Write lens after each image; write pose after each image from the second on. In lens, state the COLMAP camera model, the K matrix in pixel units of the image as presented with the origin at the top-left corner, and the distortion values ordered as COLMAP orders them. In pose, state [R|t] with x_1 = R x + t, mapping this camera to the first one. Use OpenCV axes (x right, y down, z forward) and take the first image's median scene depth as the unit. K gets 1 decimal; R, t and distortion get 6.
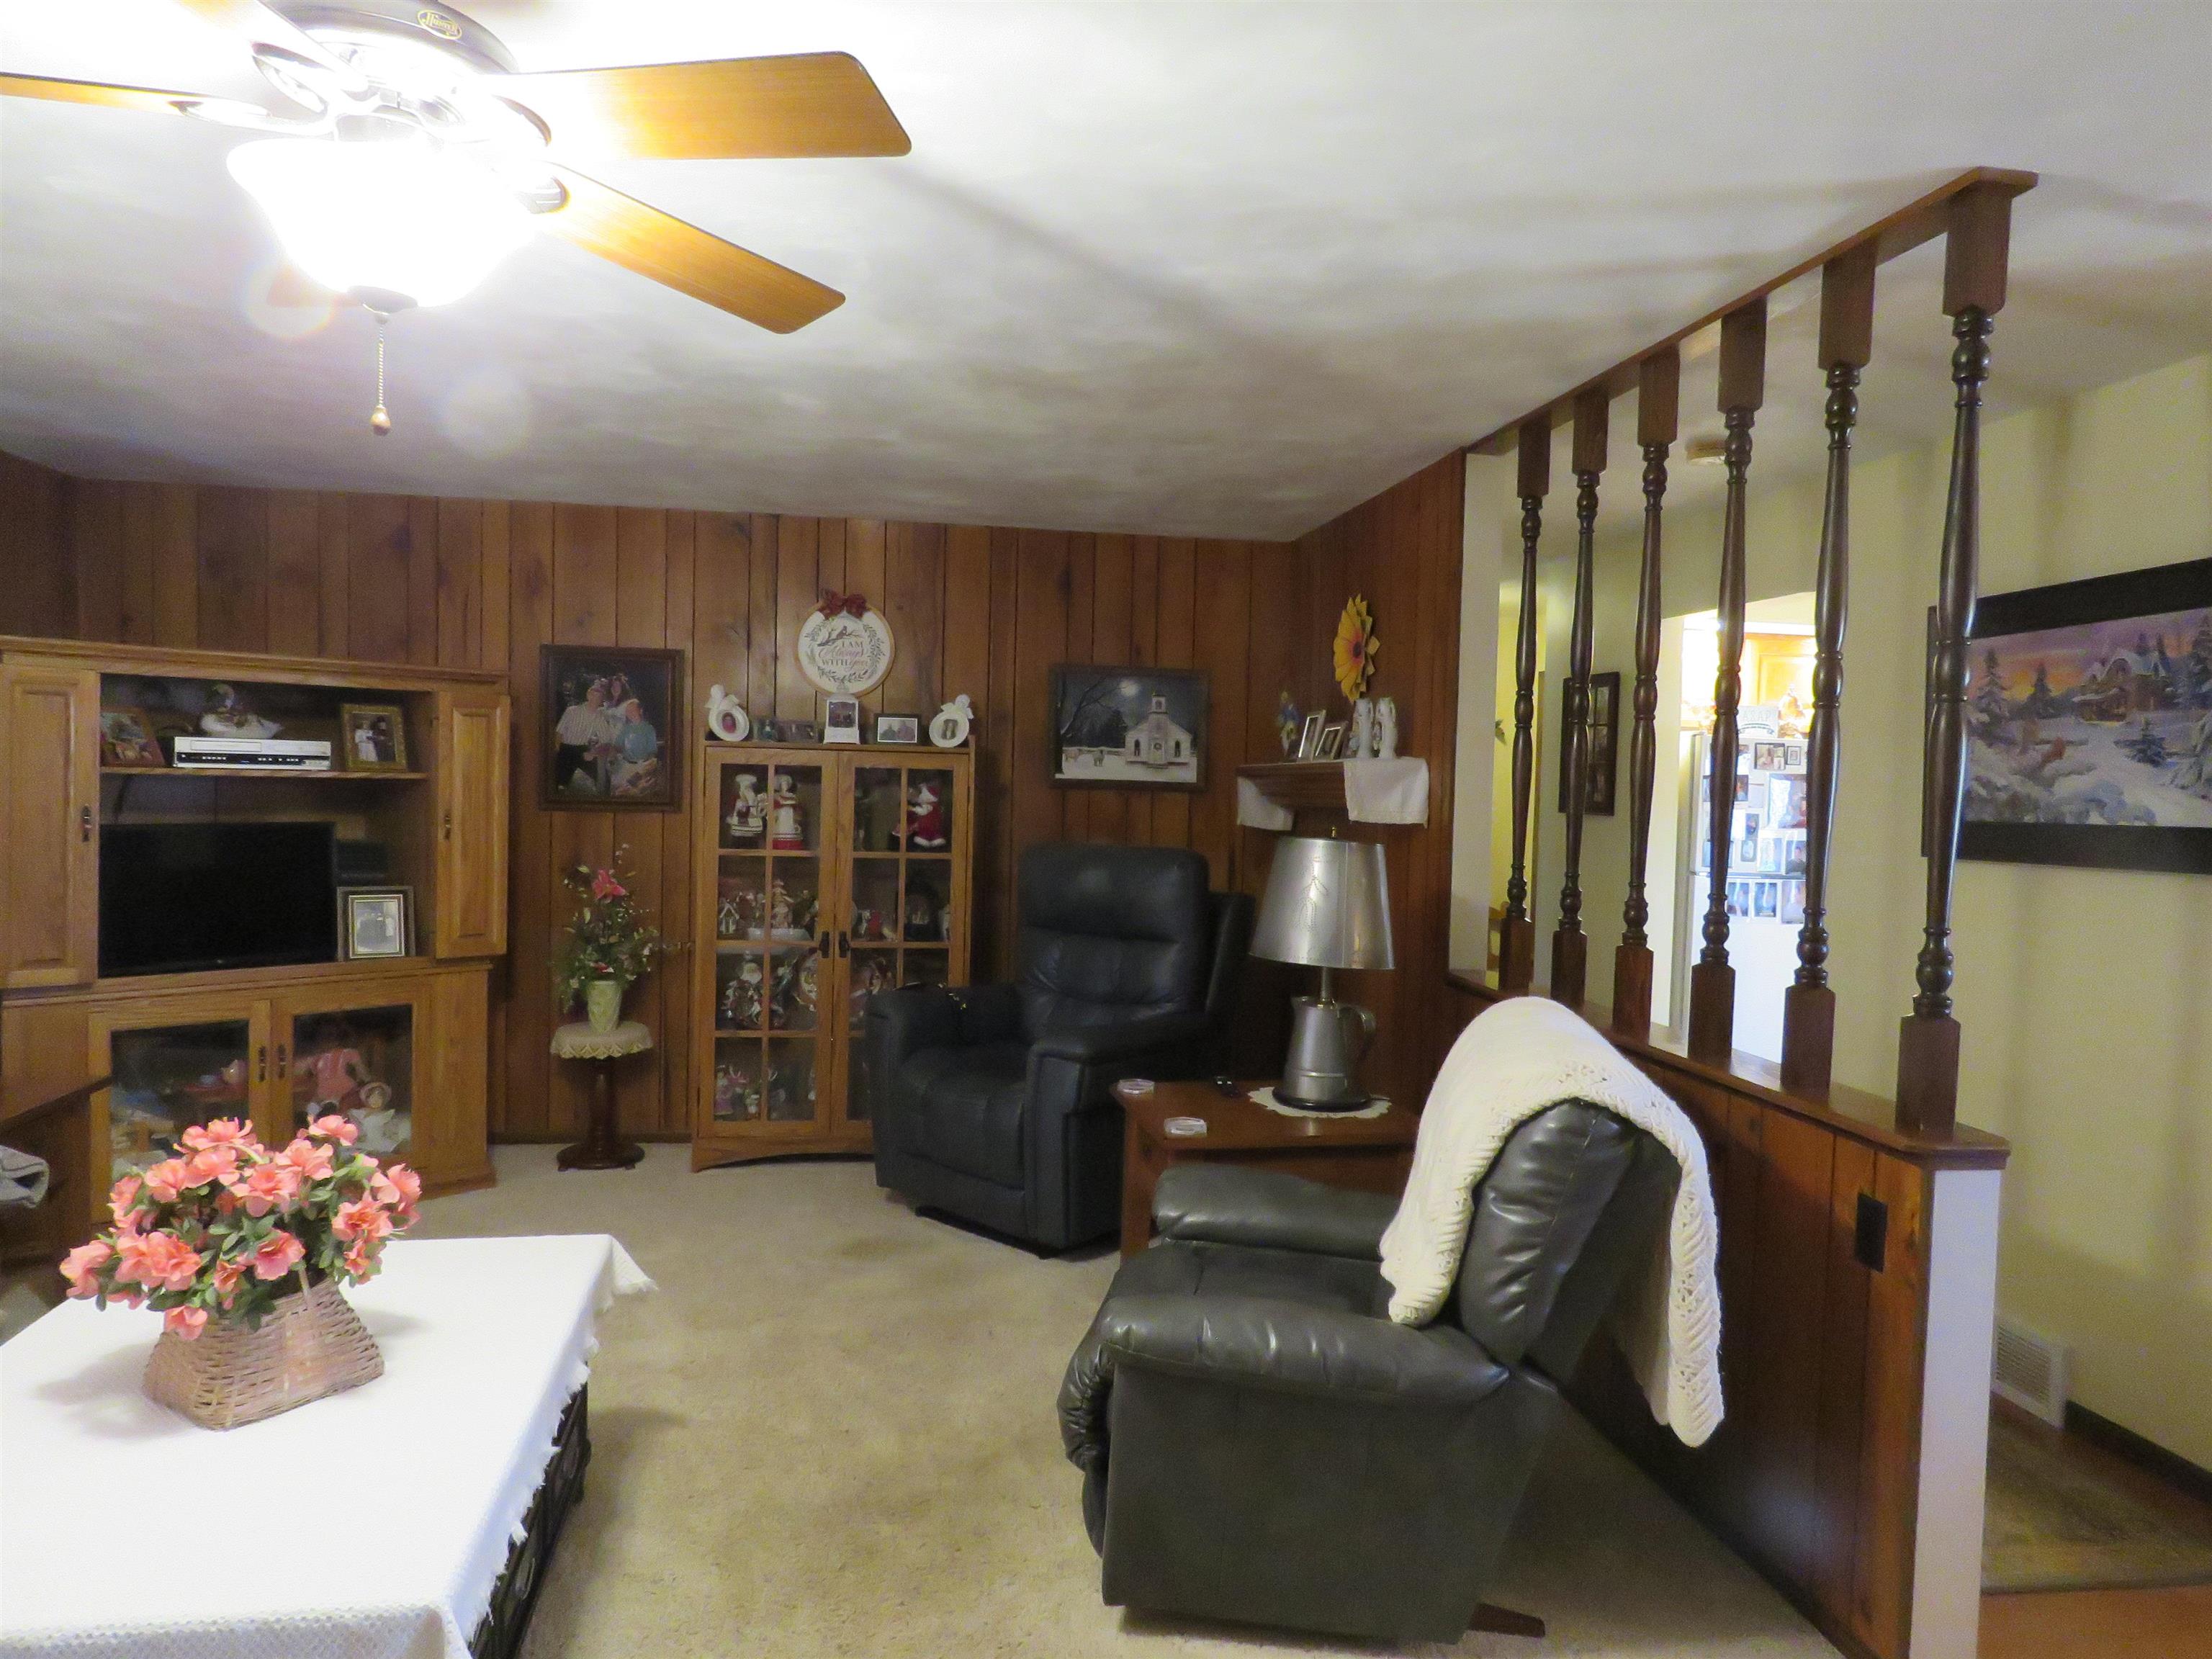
lens RADIAL K [[1398.1, 0, 1106.0], [0, 1398.1, 829.5], [0, 0, 1]] dist [-0.034674, -0.000621]
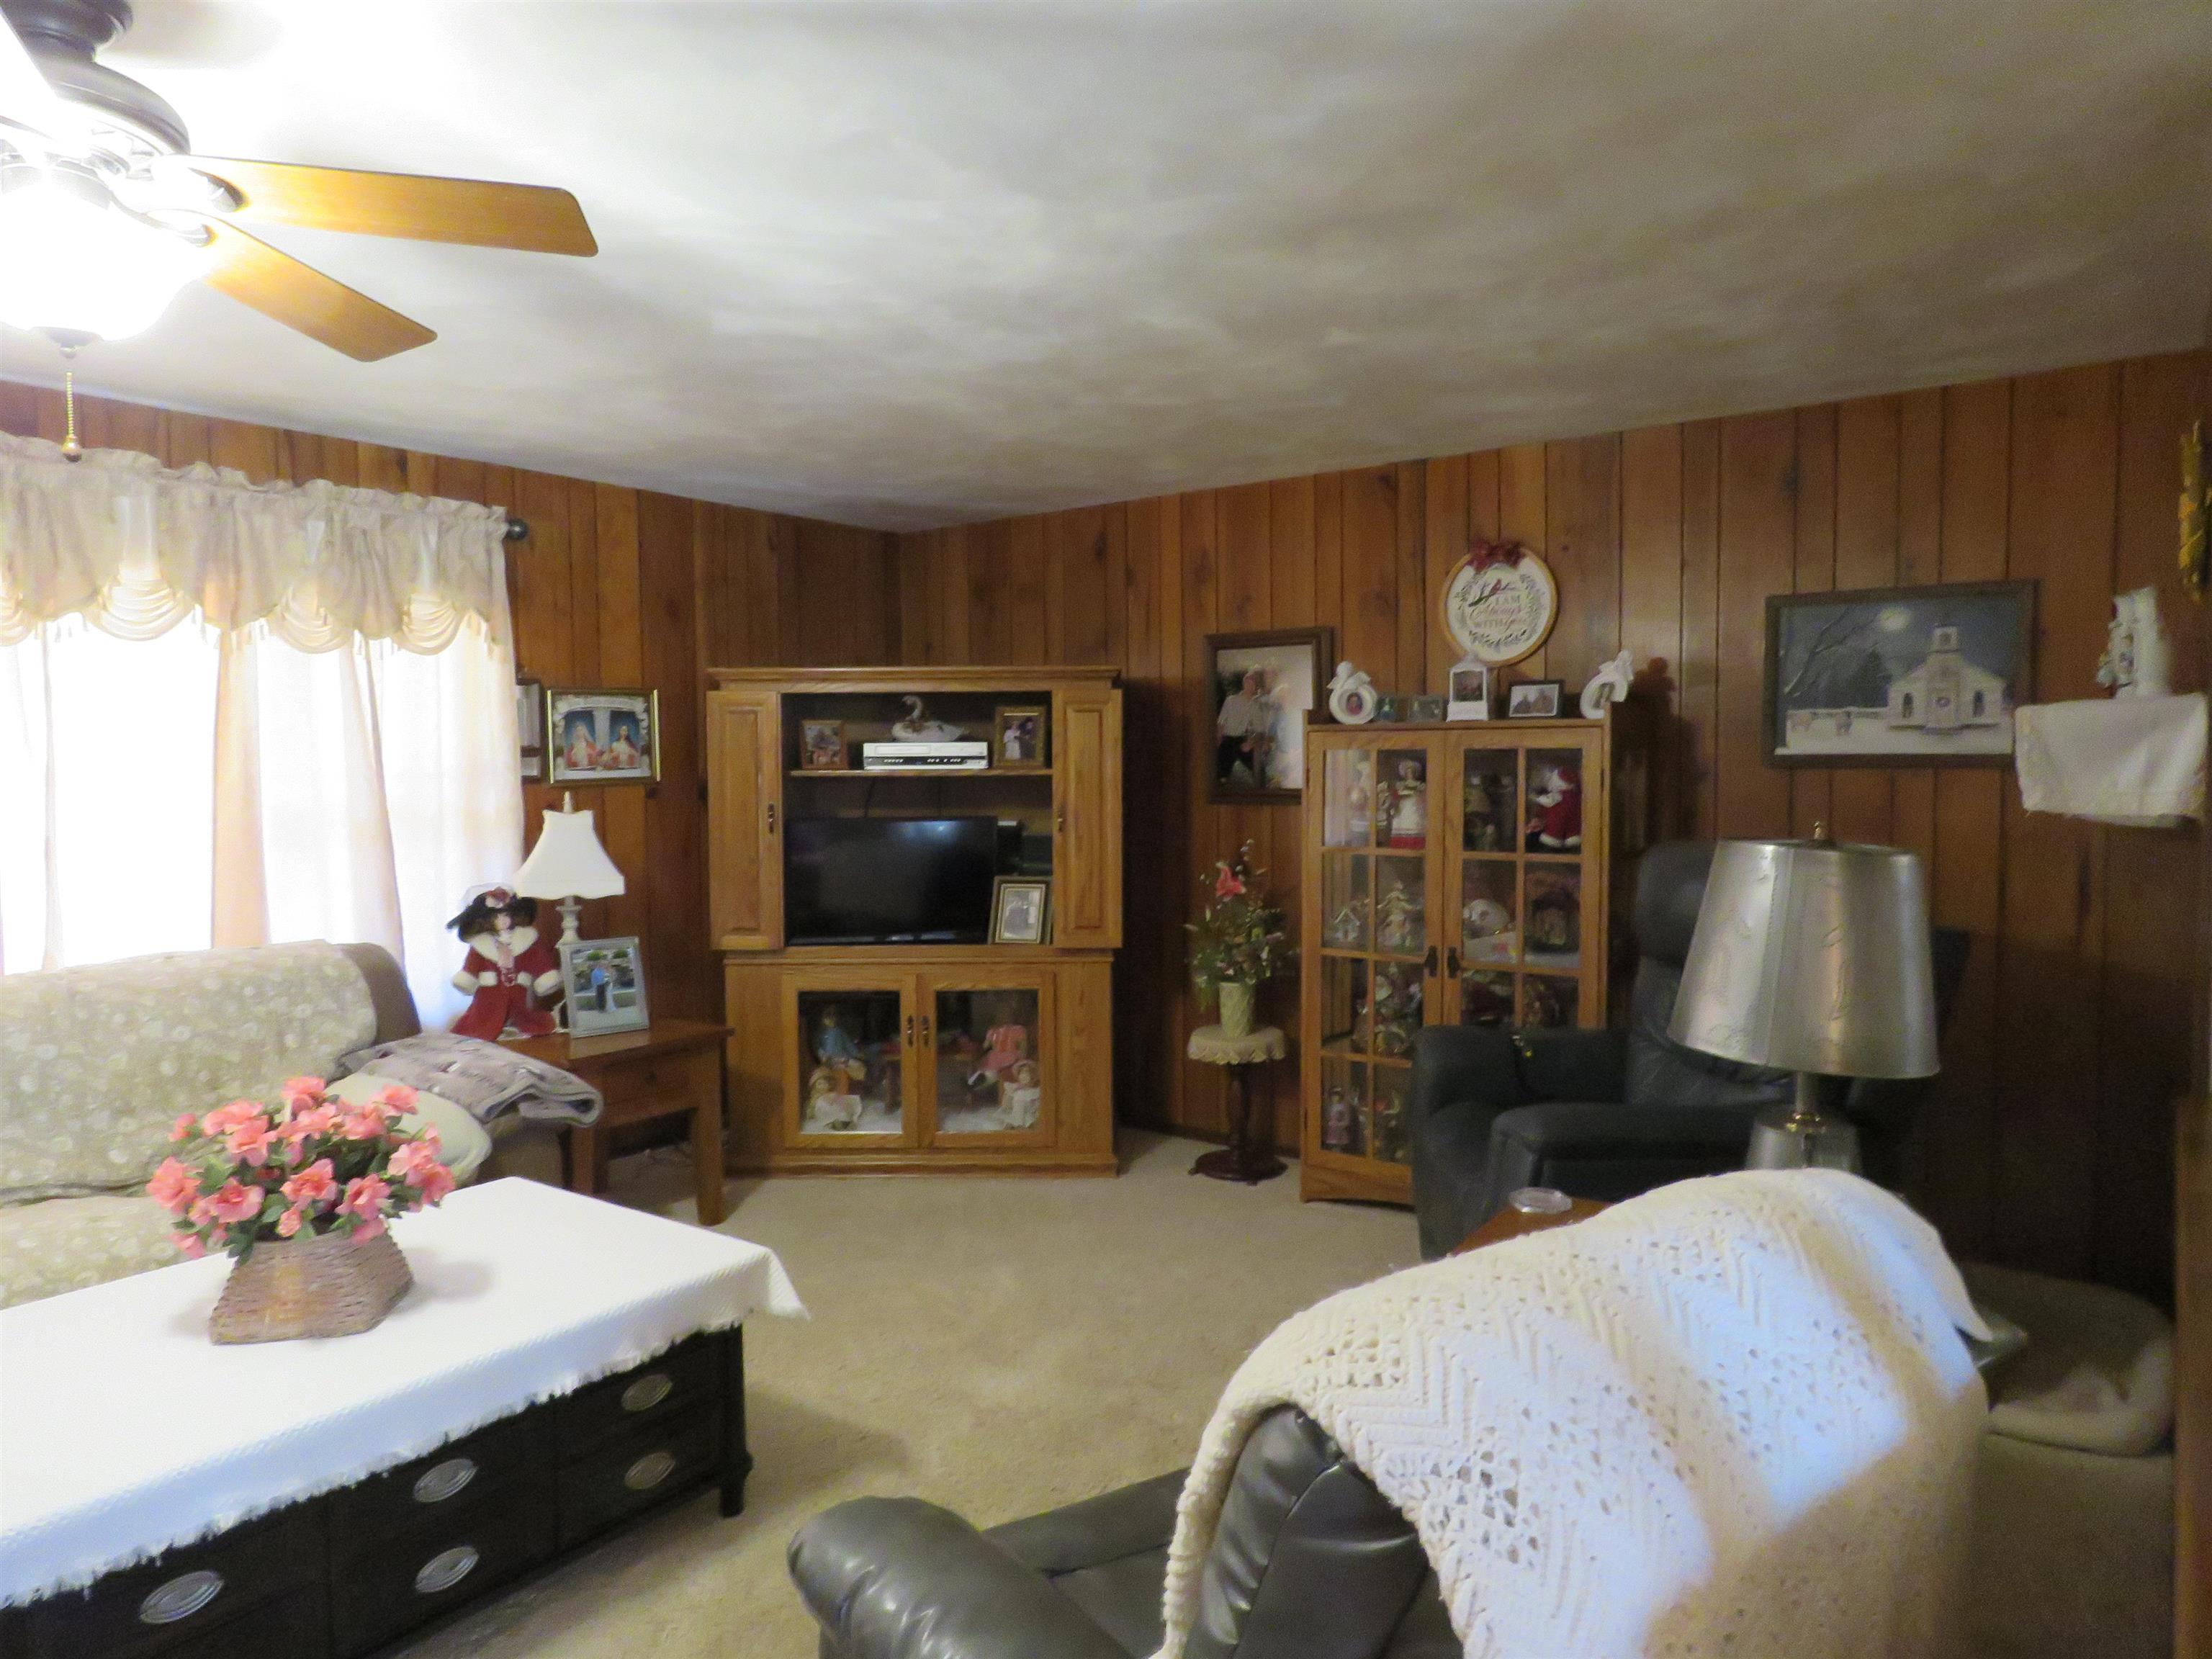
lens RADIAL K [[1403.0, 0, 1106.0], [0, 1403.0, 829.5], [0, 0, 1]] dist [-0.004860, -0.000827]
pose [[0.689665, 0.005955, -0.724104, 0.274659], [-0.001621, 0.999976, 0.006679, -0.002292], [0.724127, -0.003433, 0.689658, 0.275369]]
